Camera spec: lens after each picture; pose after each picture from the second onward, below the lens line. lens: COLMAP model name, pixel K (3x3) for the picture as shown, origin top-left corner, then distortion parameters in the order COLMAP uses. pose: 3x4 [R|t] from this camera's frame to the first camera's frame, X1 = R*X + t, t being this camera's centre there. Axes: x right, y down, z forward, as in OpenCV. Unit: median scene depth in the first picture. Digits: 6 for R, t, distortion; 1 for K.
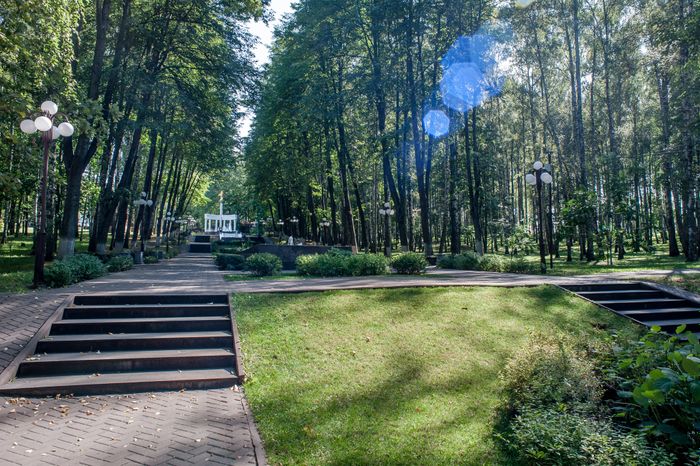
lens RADIAL K [[539.9, 0, 350.1], [0, 539.9, 230.6], [0, 0, 1]] dist [-0.056383, 0.025914]
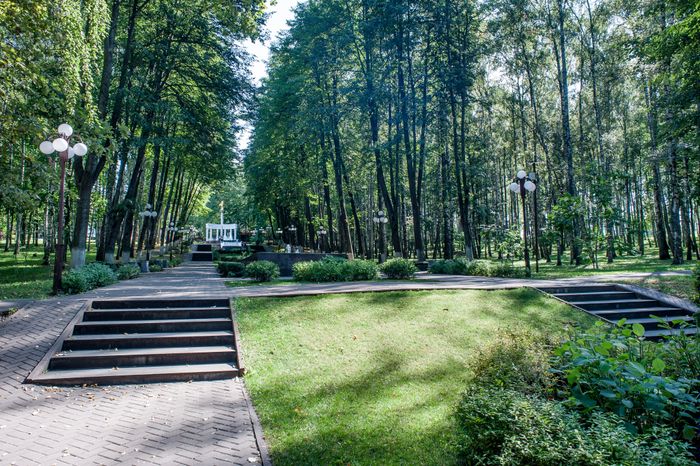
lens RADIAL K [[539.9, 0, 336.8], [0, 539.9, 233.6], [0, 0, 1]] dist [-0.056383, 0.025914]
pose [[0.999622, -0.012141, -0.024687, 0.009958], [0.011956, 0.999900, -0.007615, -0.001519], [0.024777, 0.007317, 0.999666, -0.044452]]
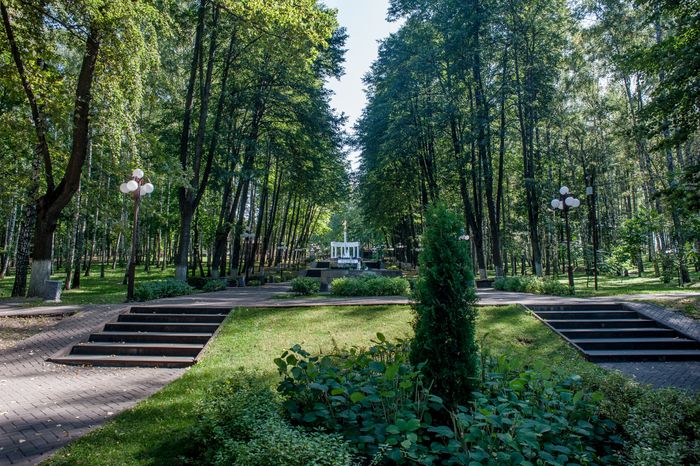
lens RADIAL K [[539.9, 0, 342.9], [0, 539.9, 234.7], [0, 0, 1]] dist [-0.056383, 0.025914]
pose [[0.945624, -0.029929, -0.323882, 0.212972], [0.018045, 0.999051, -0.039634, -0.002240], [0.324761, 0.031634, 0.945267, -0.083968]]
